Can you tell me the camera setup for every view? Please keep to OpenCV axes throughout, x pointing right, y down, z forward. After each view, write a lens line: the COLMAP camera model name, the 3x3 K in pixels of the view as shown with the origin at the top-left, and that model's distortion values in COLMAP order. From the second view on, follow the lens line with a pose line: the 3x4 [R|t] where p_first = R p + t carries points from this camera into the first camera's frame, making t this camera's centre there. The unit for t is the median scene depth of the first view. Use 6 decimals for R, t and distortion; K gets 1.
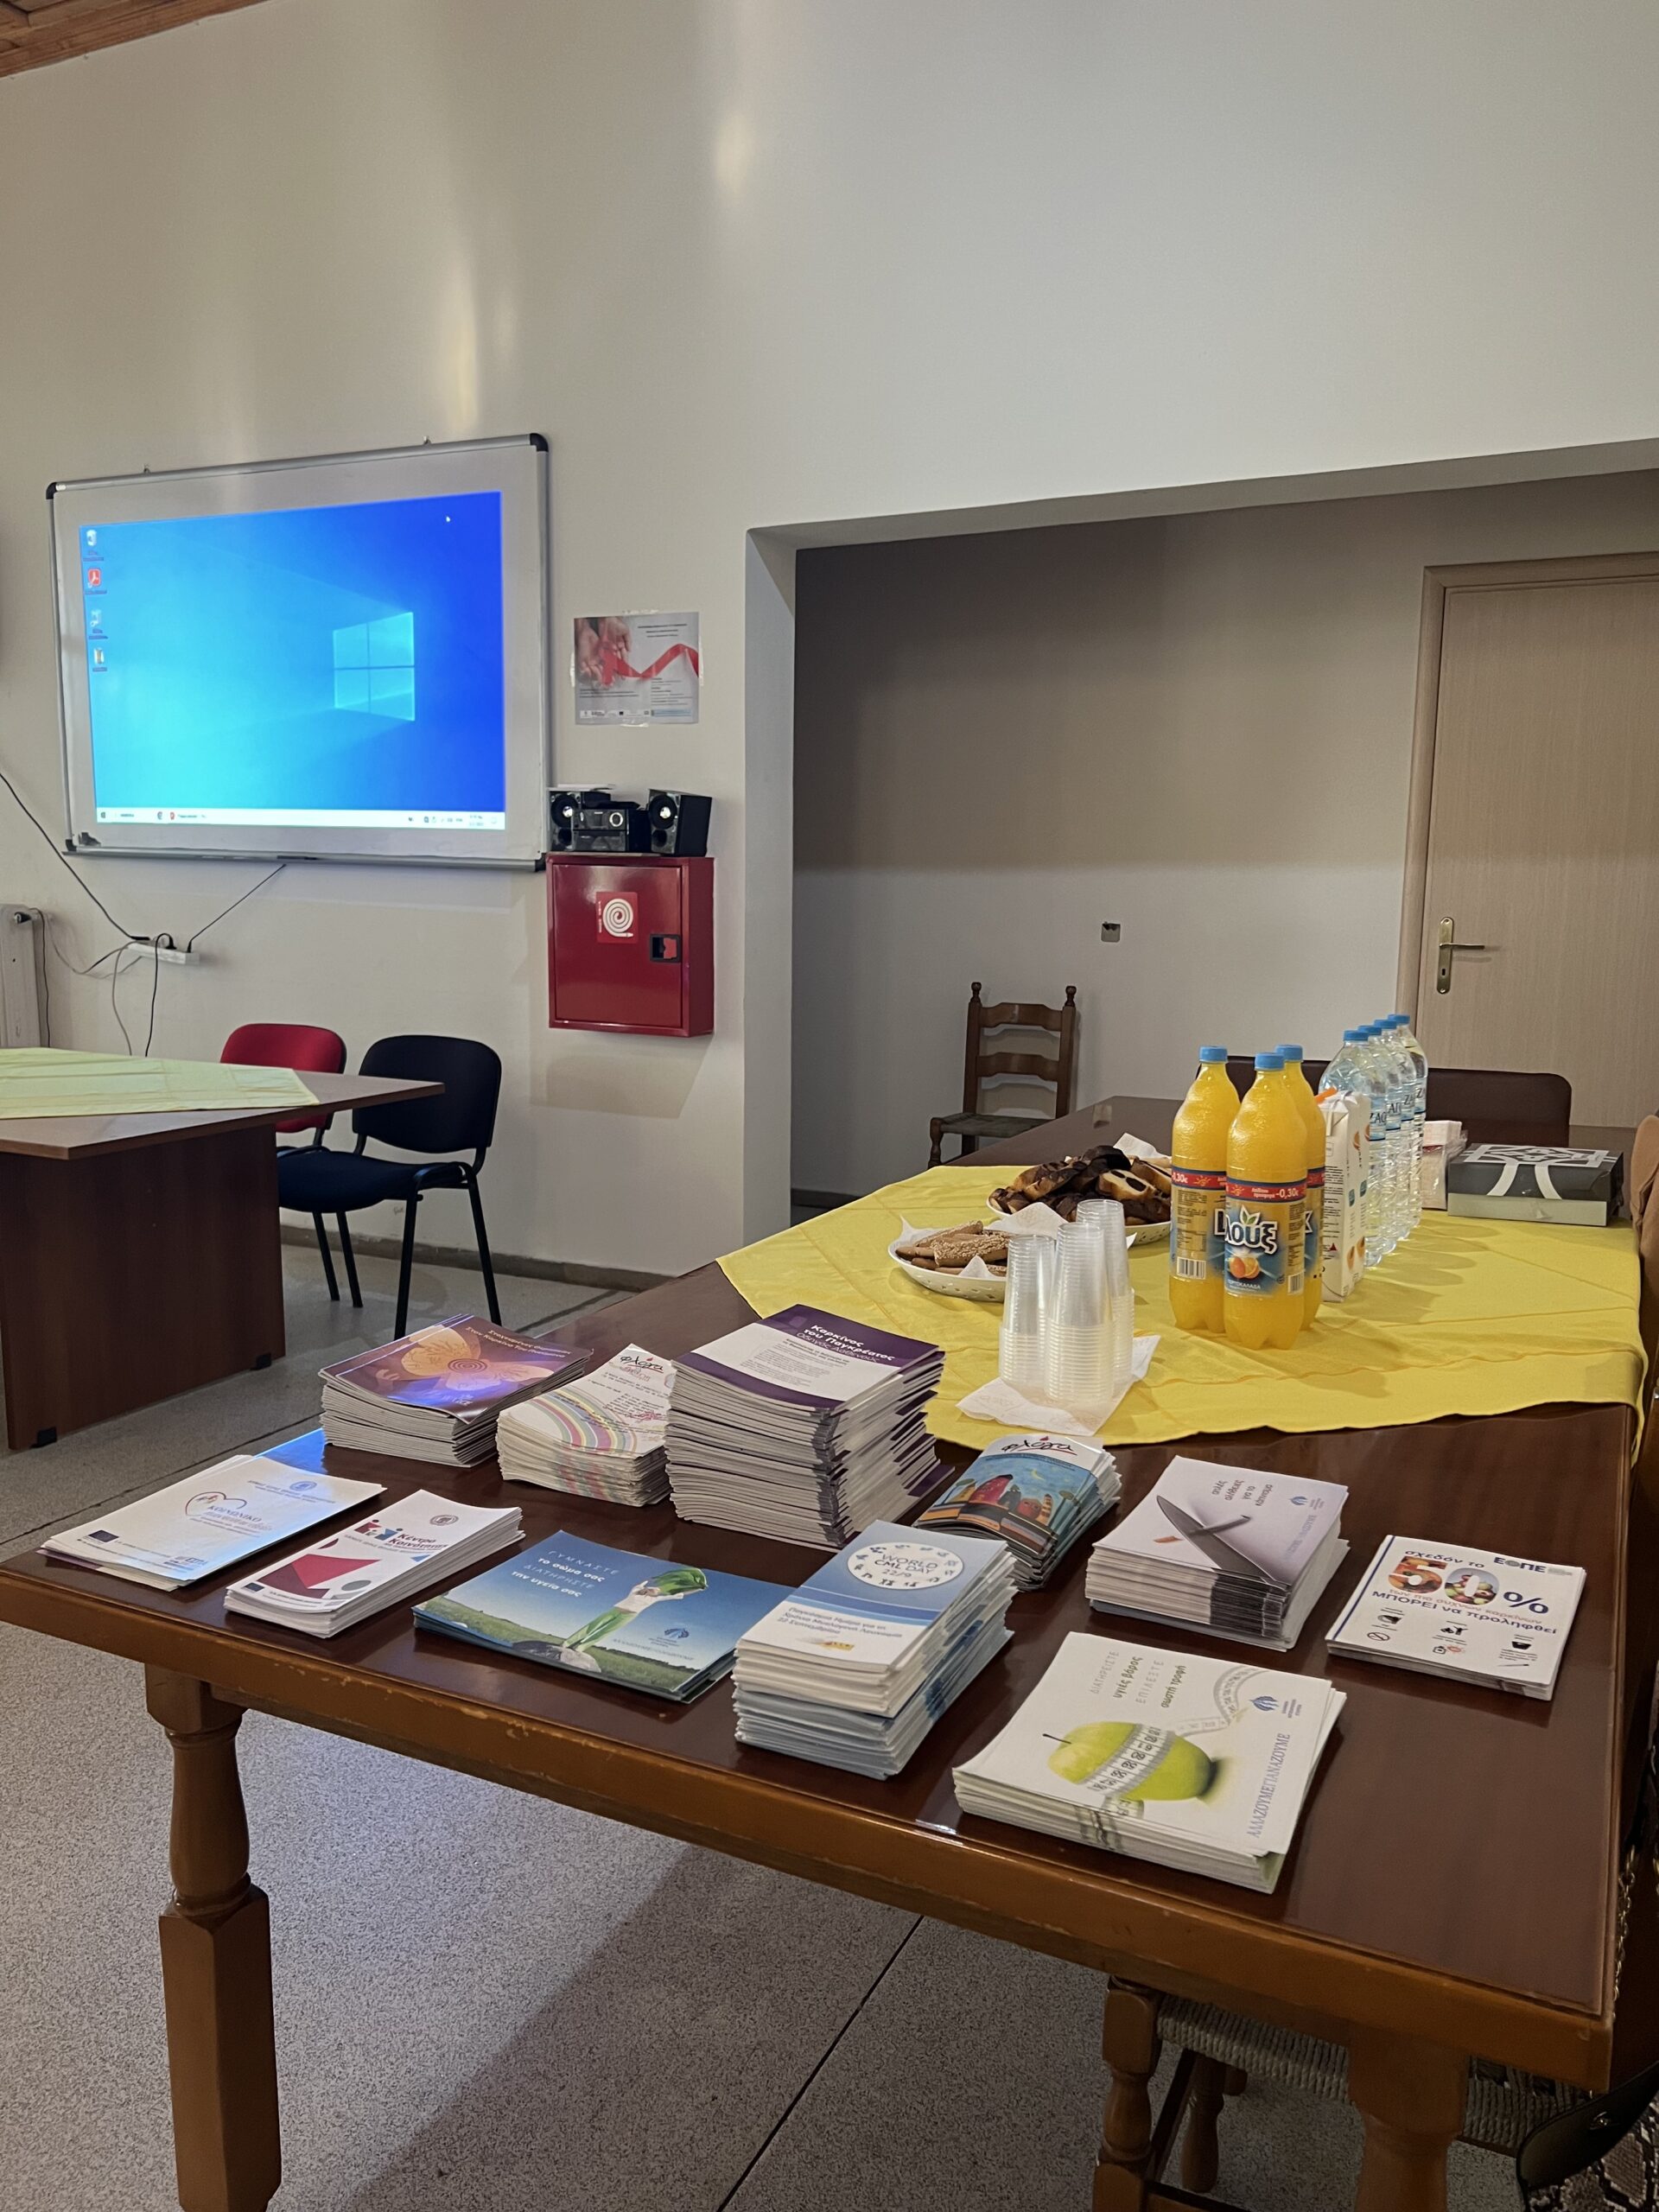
lens RADIAL K [[1694.6, 0, 829.5], [0, 1694.6, 1106.0], [0, 0, 1]] dist [-0.020628, -0.011209]
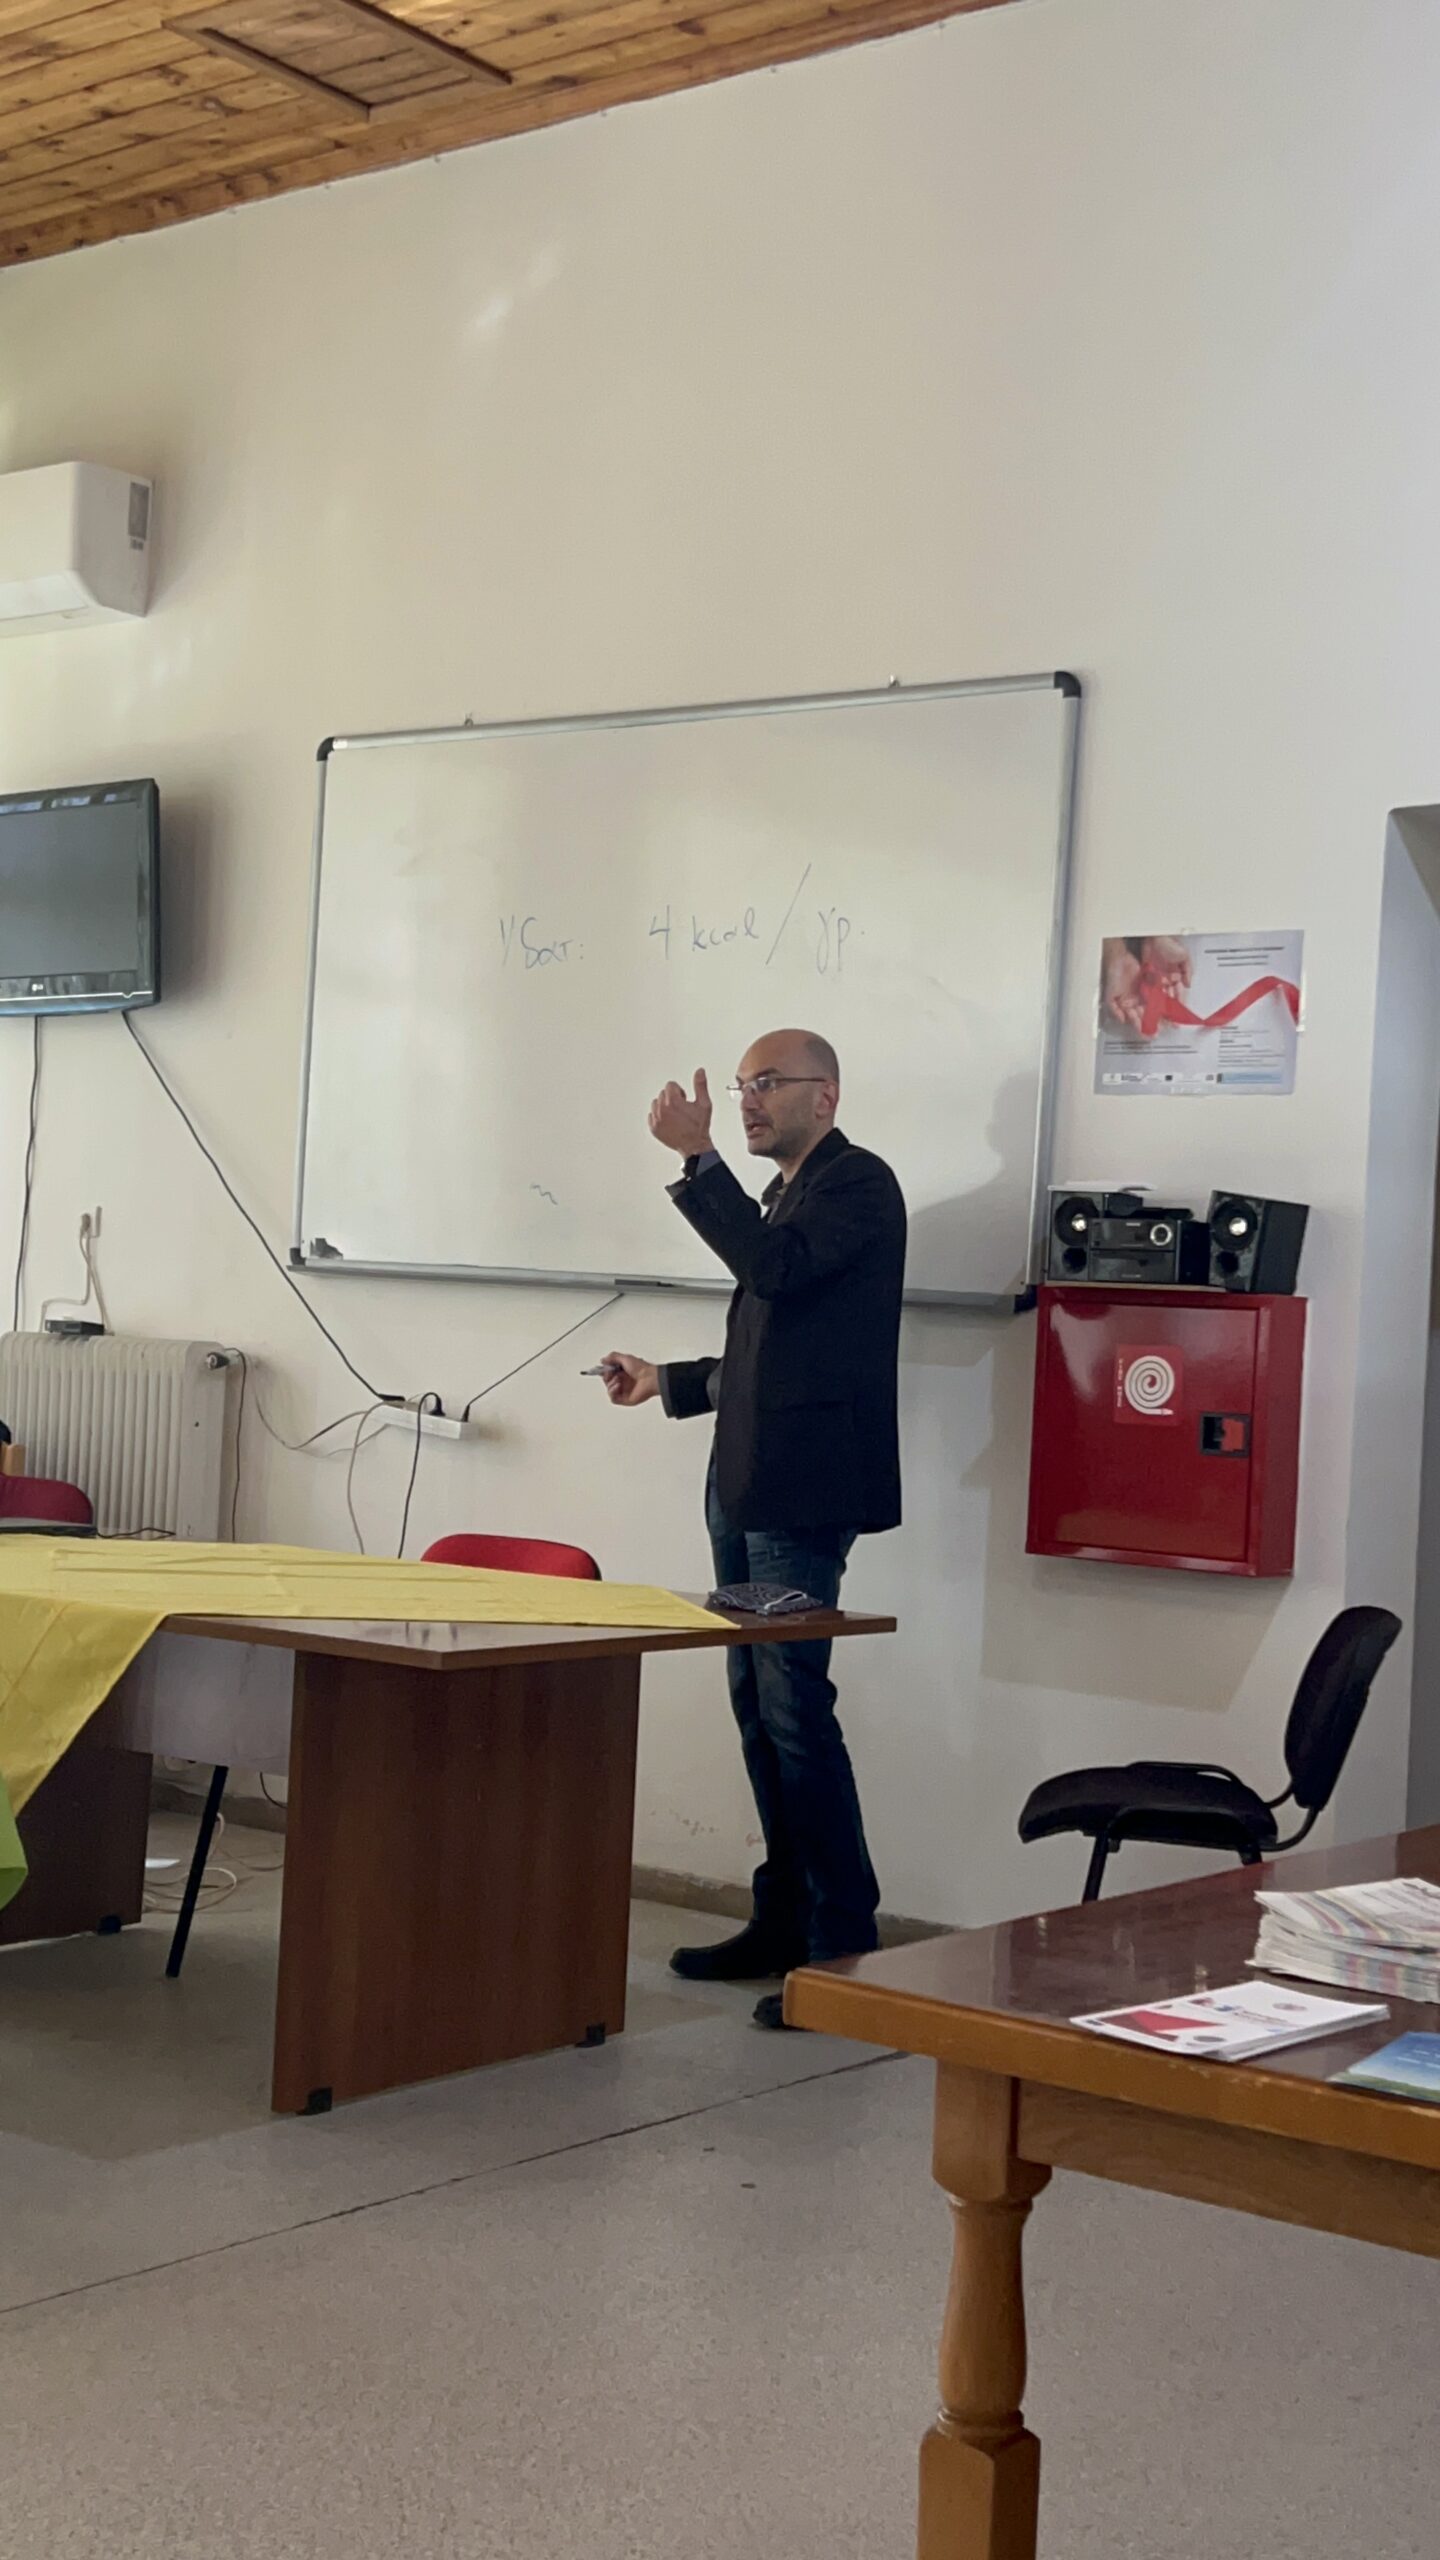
lens RADIAL K [[3030.8, 0, 720.0], [0, 3030.8, 1280.0], [0, 0, 1]] dist [0.147856, -0.586930]
pose [[0.980512, 0.029188, -0.194281, -0.062564], [-0.061035, 0.985225, -0.160022, 0.046488], [0.186740, 0.168761, 0.967806, -0.168953]]
